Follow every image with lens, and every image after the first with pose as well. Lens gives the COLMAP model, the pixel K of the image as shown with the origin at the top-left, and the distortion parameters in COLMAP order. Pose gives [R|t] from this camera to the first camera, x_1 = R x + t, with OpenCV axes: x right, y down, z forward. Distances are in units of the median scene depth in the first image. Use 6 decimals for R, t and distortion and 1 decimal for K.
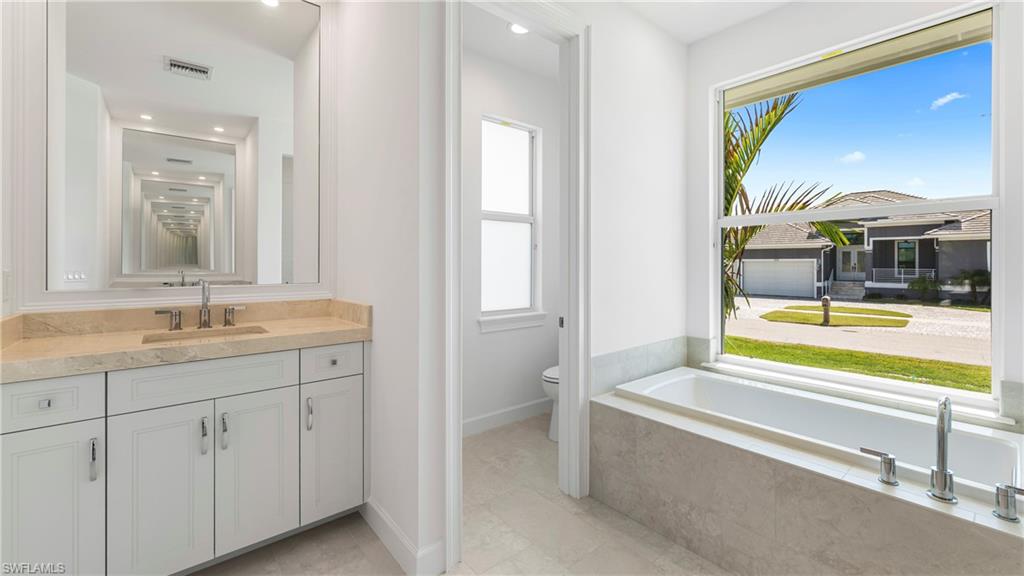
lens RADIAL K [[419.8, 0, 511.2], [0, 419.8, 267.1], [0, 0, 1]] dist [-0.006896, -0.000190]
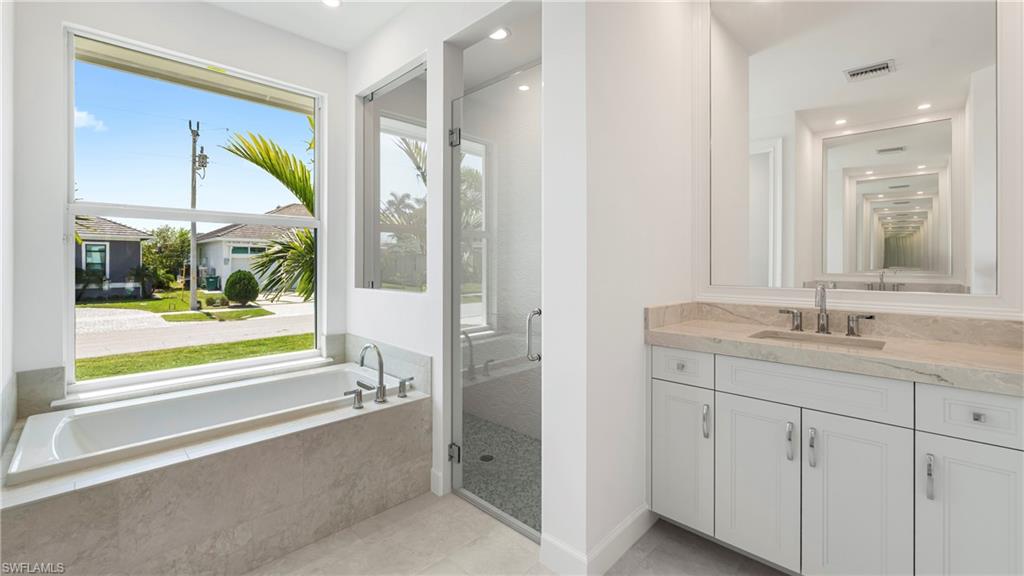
lens RADIAL K [[422.8, 0, 509.4], [0, 422.8, 267.3], [0, 0, 1]] dist [-0.008929, 0.000268]
pose [[-0.113593, -0.008584, 0.993490, -0.441981], [0.003685, 0.999952, 0.009061, -0.005017], [-0.993521, 0.004690, -0.113556, 0.403570]]
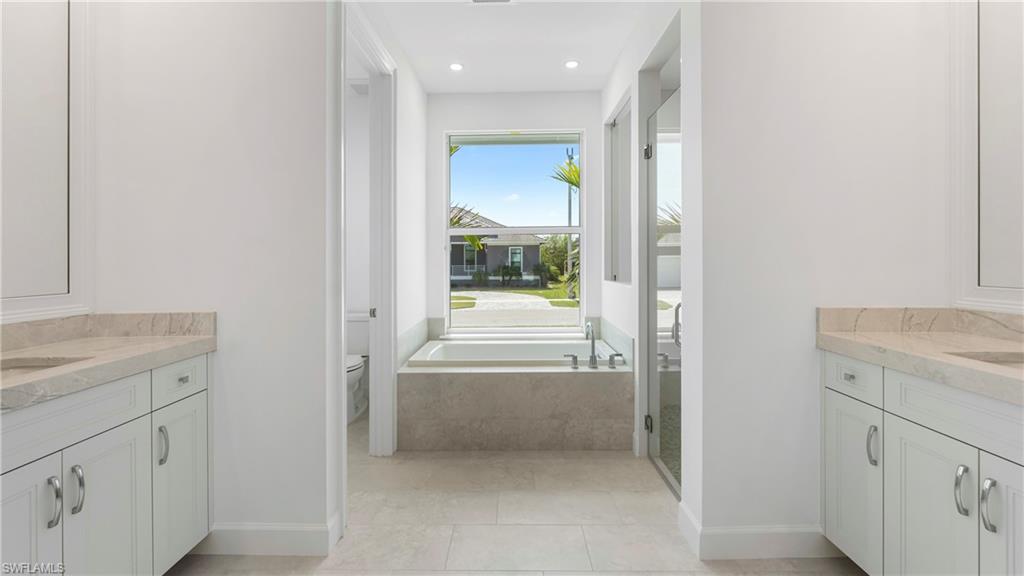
lens RADIAL K [[427.3, 0, 508.6], [0, 427.3, 264.2], [0, 0, 1]] dist [-0.007629, -0.000295]
pose [[0.645226, -0.011772, 0.763901, -0.586898], [0.015545, 0.999877, 0.002279, -0.003236], [-0.763833, 0.010404, 0.645329, -0.074983]]
